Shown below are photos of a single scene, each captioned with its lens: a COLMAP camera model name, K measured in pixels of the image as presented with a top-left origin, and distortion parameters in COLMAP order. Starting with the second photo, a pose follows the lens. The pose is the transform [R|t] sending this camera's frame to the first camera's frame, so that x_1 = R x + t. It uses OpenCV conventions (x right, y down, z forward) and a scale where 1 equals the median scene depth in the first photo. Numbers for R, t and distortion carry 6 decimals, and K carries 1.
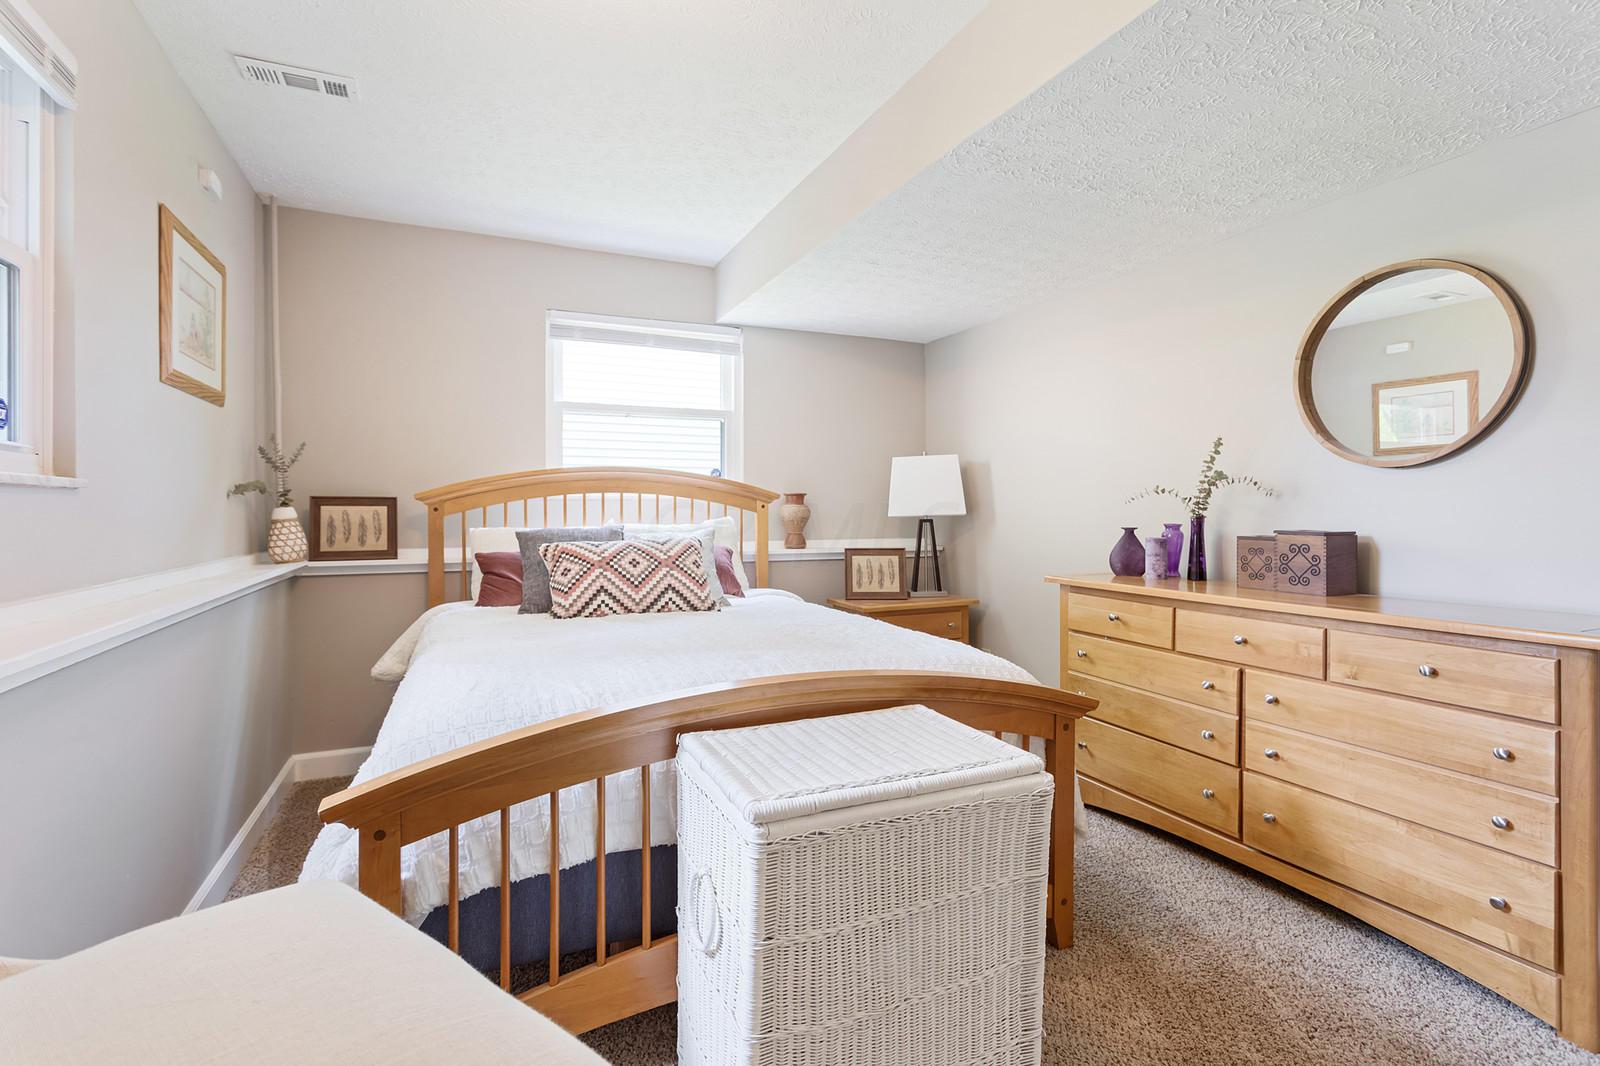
lens RADIAL K [[765.2, 0, 793.5], [0, 765.2, 519.2], [0, 0, 1]] dist [-0.001428, 0.000765]
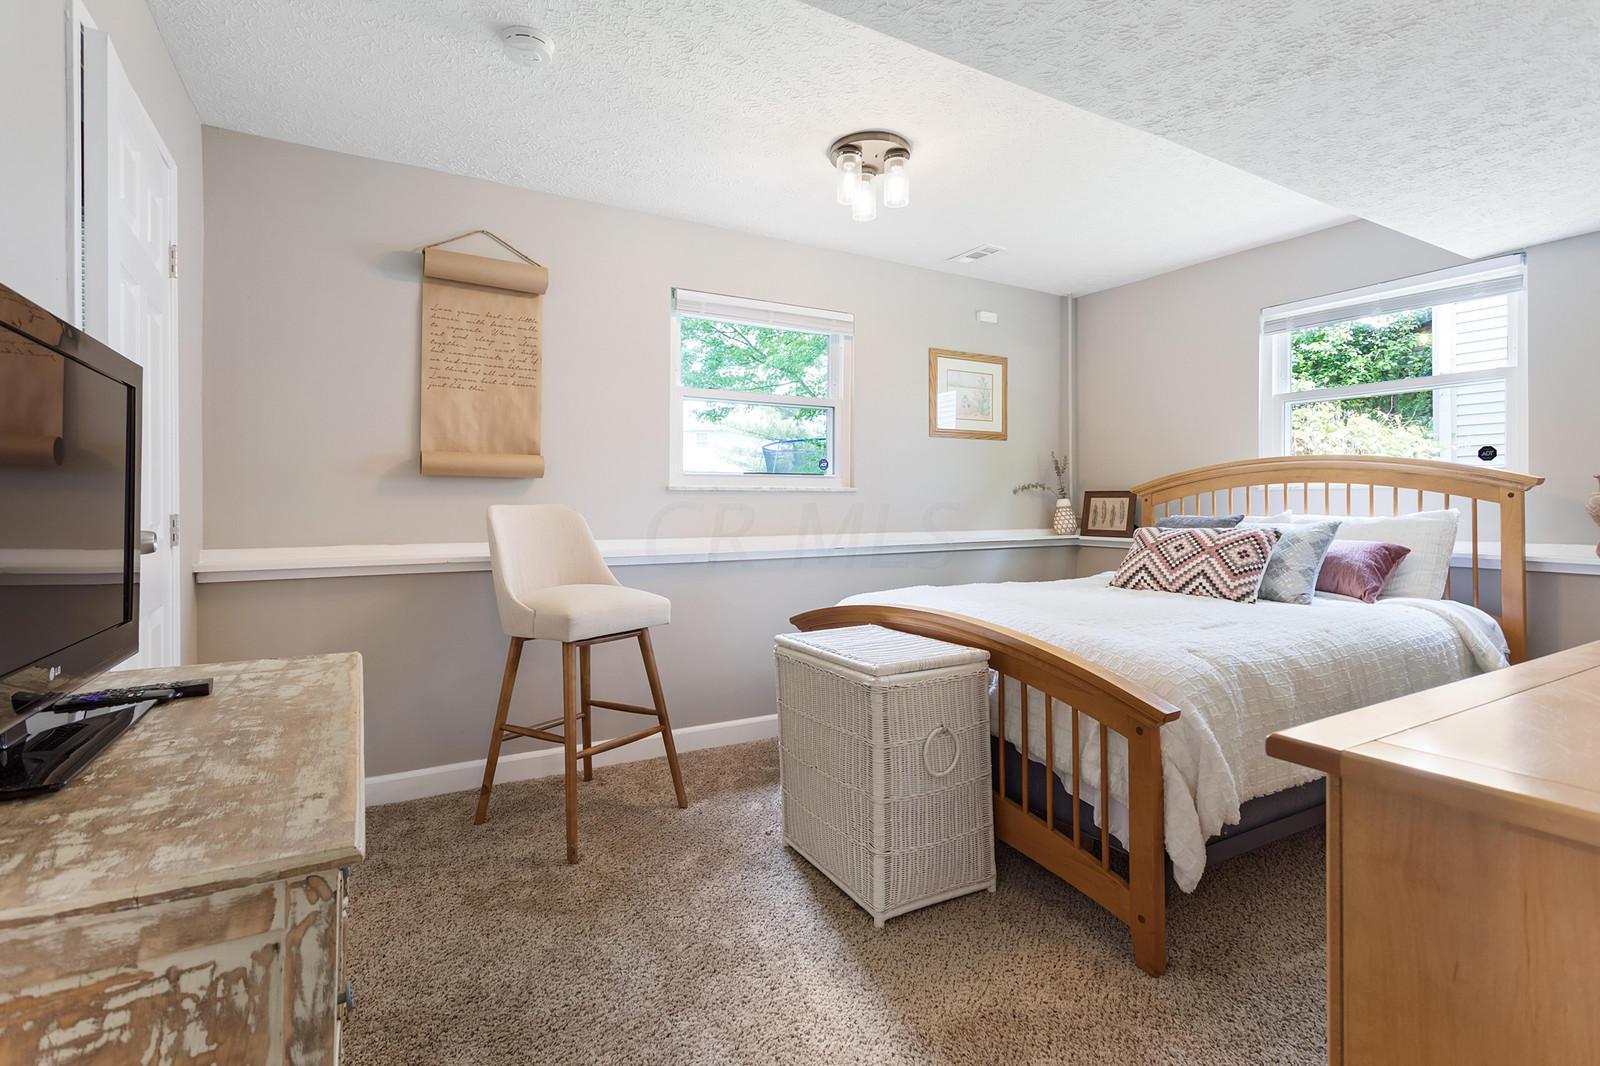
lens RADIAL K [[765.2, 0, 794.2], [0, 765.2, 520.4], [0, 0, 1]] dist [-0.001428, 0.000765]
pose [[0.108353, 0.025723, -0.993780, 0.764343], [-0.008925, 0.999650, 0.024902, -0.005602], [0.994072, 0.006171, 0.108545, 0.289280]]
